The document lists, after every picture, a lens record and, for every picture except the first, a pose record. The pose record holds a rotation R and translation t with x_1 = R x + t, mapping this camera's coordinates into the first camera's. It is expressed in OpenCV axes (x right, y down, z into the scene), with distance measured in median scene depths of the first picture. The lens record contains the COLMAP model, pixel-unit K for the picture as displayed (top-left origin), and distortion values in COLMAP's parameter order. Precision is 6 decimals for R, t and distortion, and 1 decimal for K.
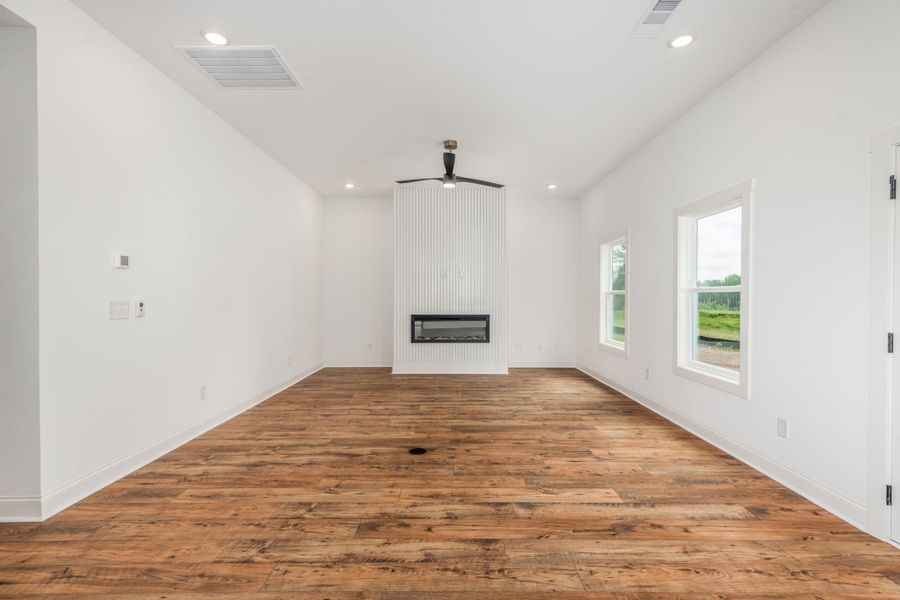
lens RADIAL K [[411.4, 0, 451.8], [0, 411.4, 301.9], [0, 0, 1]] dist [0.008728, -0.000170]
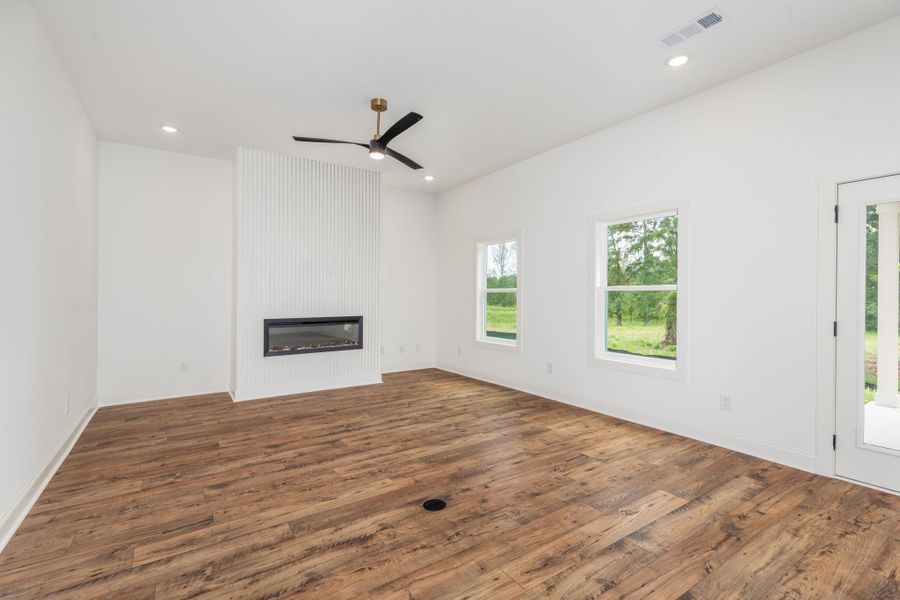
lens RADIAL K [[413.5, 0, 448.3], [0, 413.5, 294.8], [0, 0, 1]] dist [0.010158, -0.000623]
pose [[0.831148, -0.001416, 0.556050, -0.390509], [0.007899, 0.999926, -0.009260, -0.005813], [-0.555995, 0.012089, 0.831097, 0.299480]]
